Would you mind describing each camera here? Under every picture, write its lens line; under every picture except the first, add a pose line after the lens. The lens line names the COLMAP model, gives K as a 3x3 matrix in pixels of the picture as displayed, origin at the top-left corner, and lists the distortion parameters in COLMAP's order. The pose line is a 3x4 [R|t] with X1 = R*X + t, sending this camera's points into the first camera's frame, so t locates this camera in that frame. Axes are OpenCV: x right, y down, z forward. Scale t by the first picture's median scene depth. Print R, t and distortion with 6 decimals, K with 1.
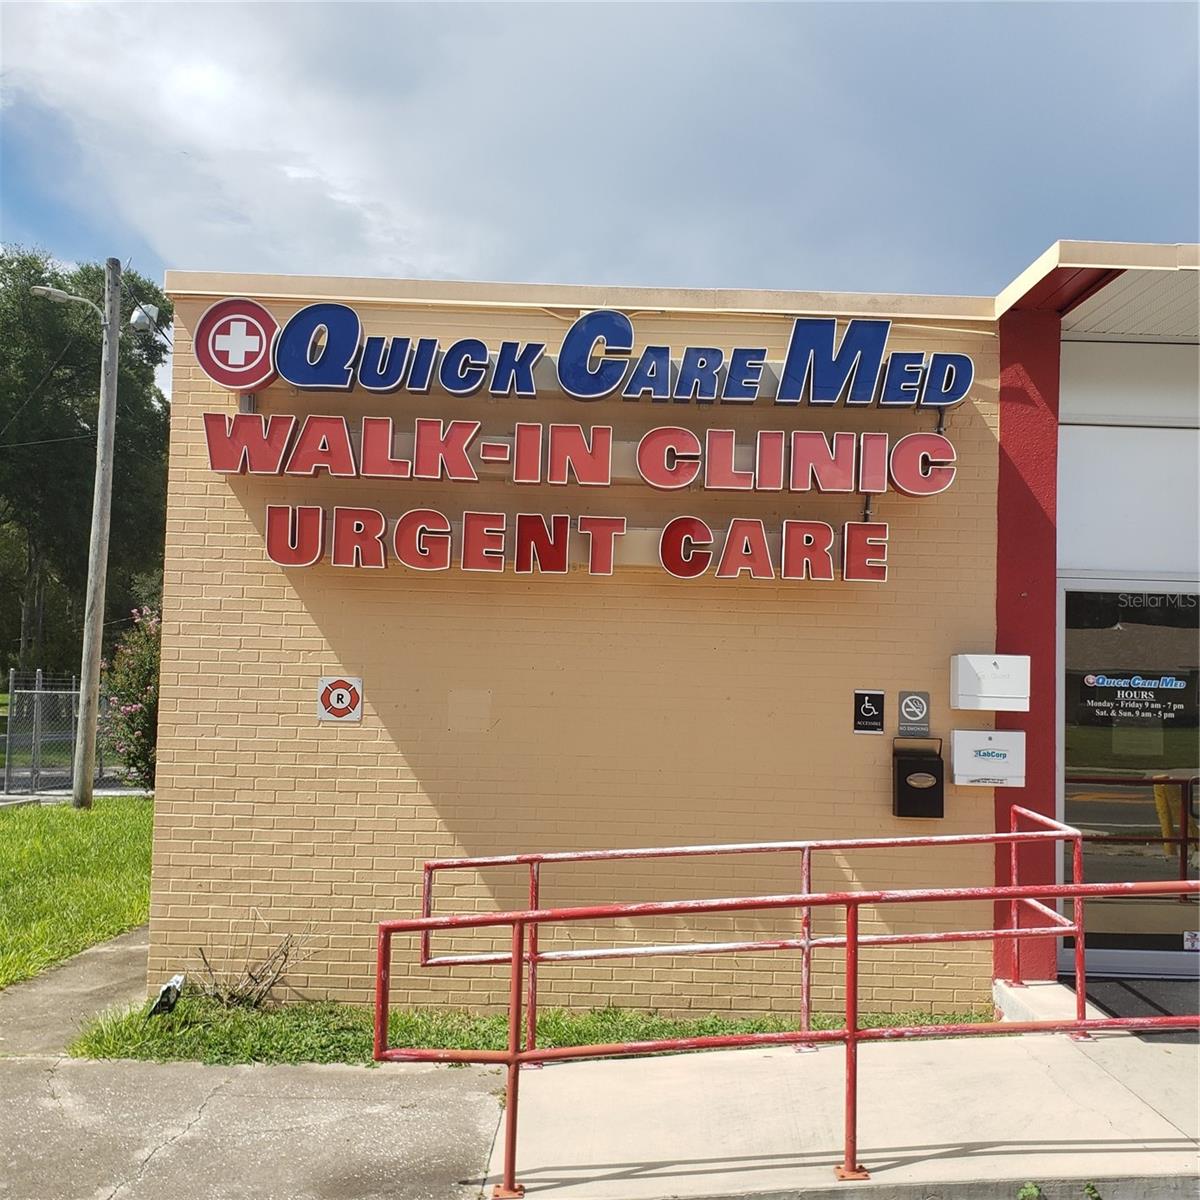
lens RADIAL K [[1258.8, 0, 617.4], [0, 1258.8, 616.0], [0, 0, 1]] dist [0.006442, 0.000000]
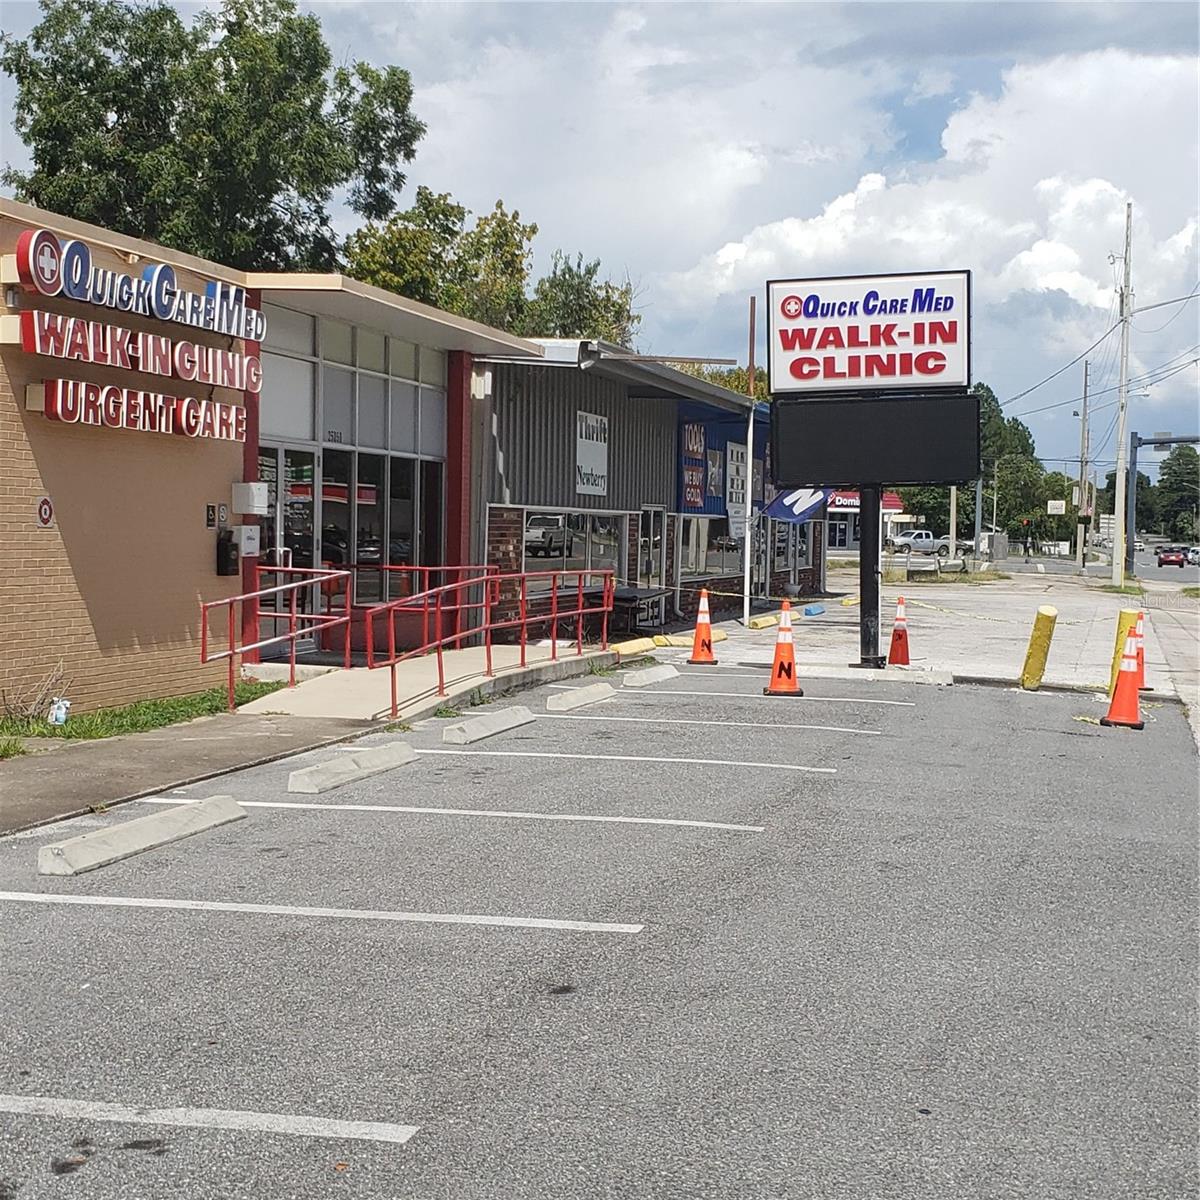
lens RADIAL K [[2002.9, 0, 599.7], [0, 2002.9, 592.1], [0, 0, 1]] dist [0.217036, 0.000000]
pose [[0.265014, -0.051276, 0.962880, -2.322632], [-0.067531, 0.995146, 0.071580, -0.052492], [-0.961877, -0.083994, 0.260265, -0.225125]]
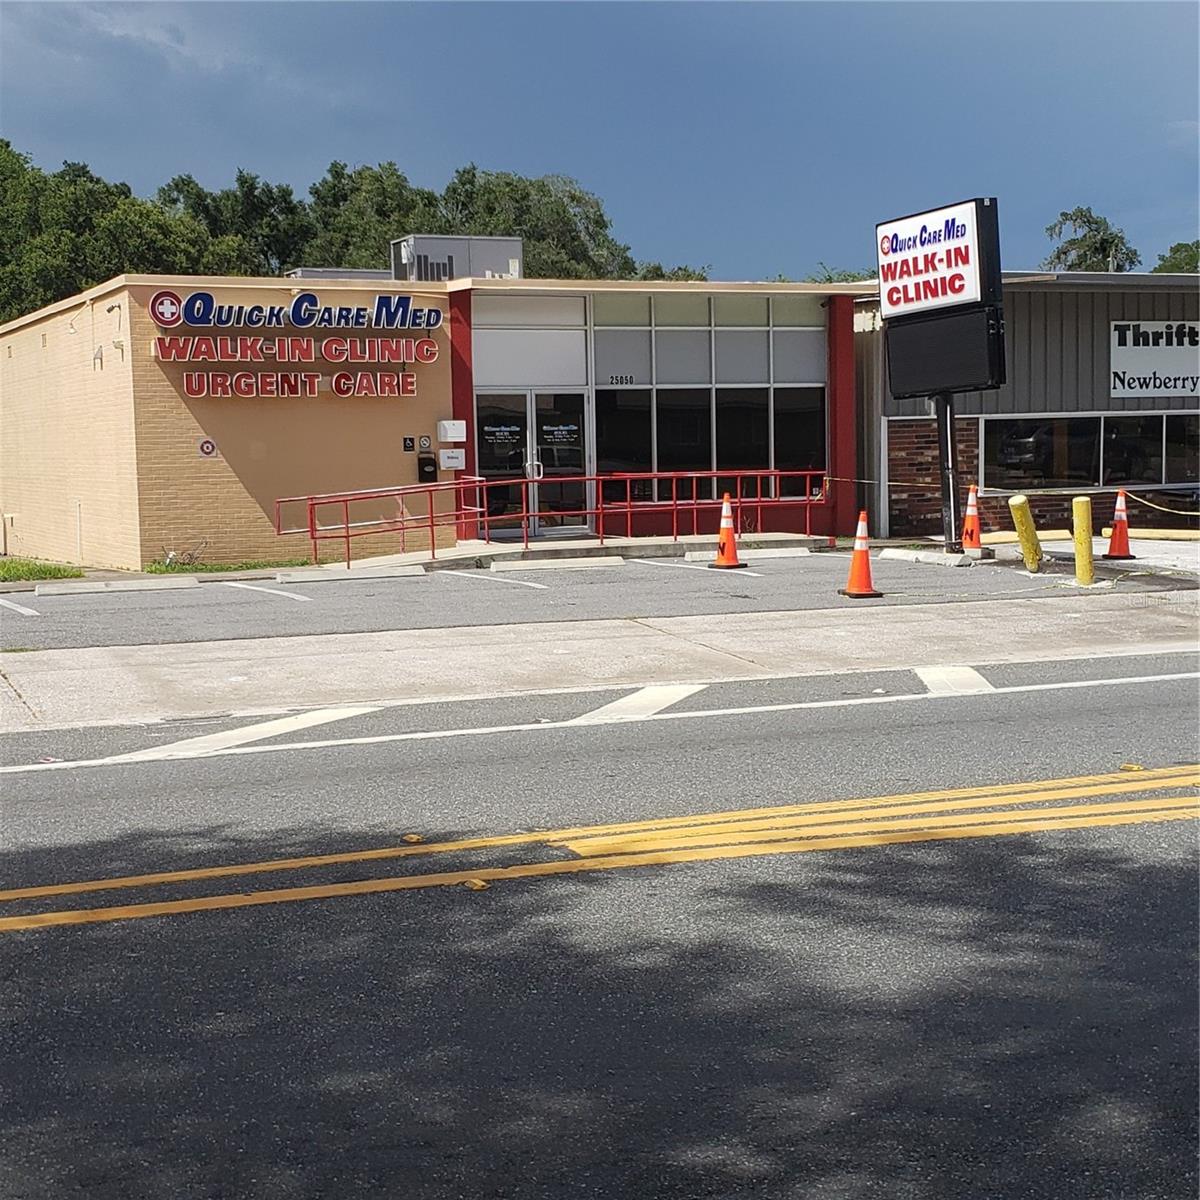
lens RADIAL K [[2019.7, 0, 600.2], [0, 2019.7, 598.5], [0, 0, 1]] dist [0.093570, 0.000000]
pose [[0.913001, -0.075165, 0.400973, -1.164527], [0.022020, 0.990527, 0.135541, -0.169924], [-0.407362, -0.114920, 0.906007, -3.061592]]
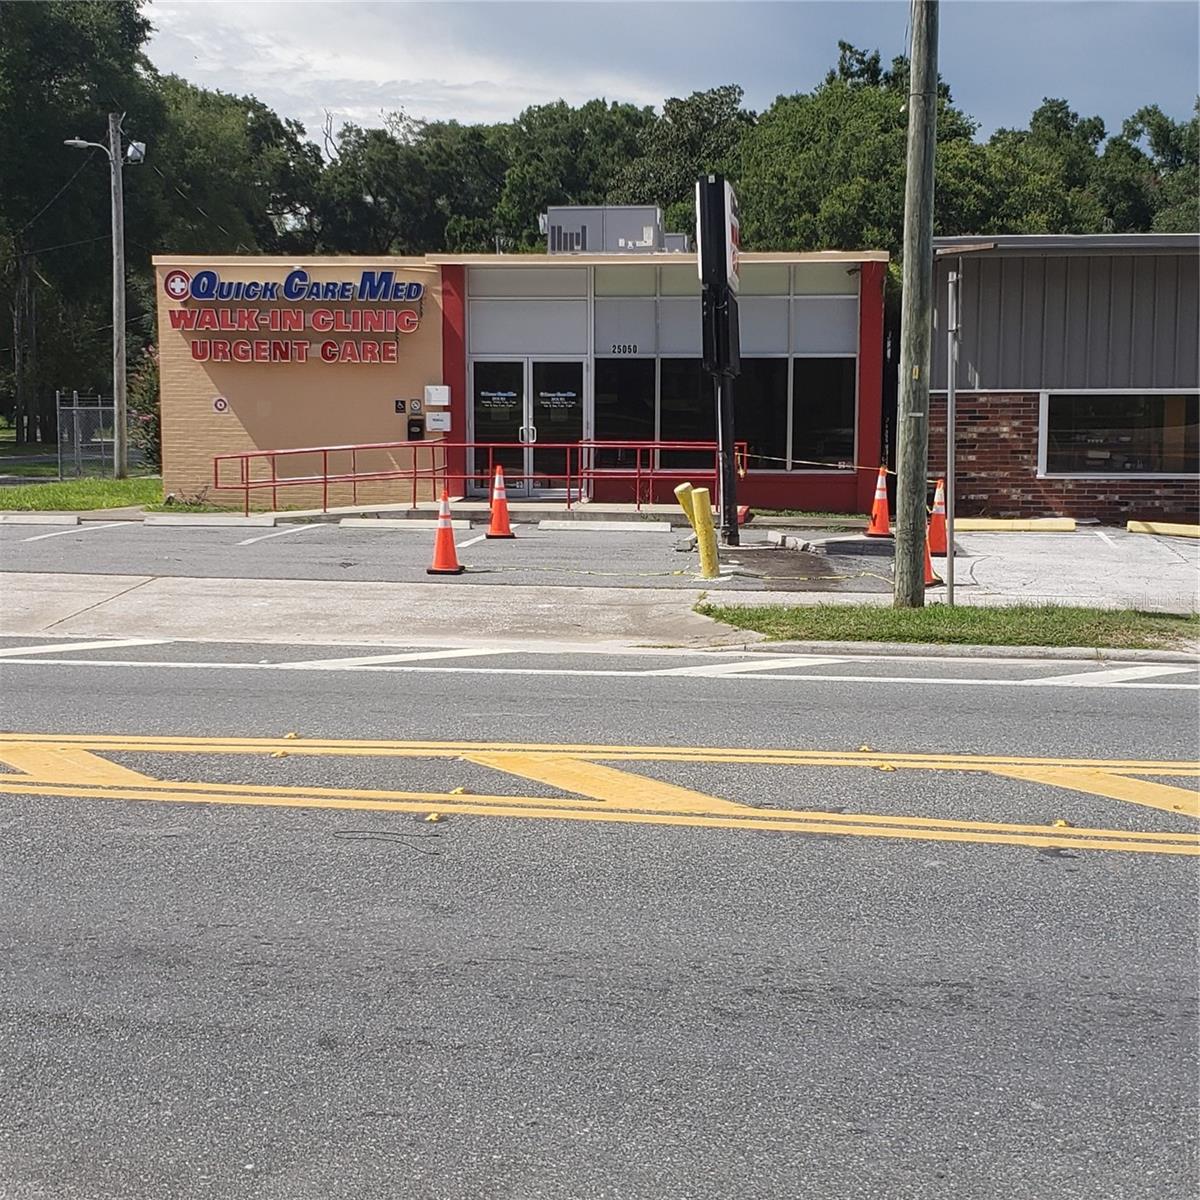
lens RADIAL K [[2019.7, 0, 601.1], [0, 2019.7, 599.8], [0, 0, 1]] dist [0.093570, 0.000000]
pose [[0.989796, -0.007072, -0.142314, 1.328052], [0.029438, 0.987370, 0.155675, -0.195653], [0.139415, -0.158276, 0.977503, -3.567378]]
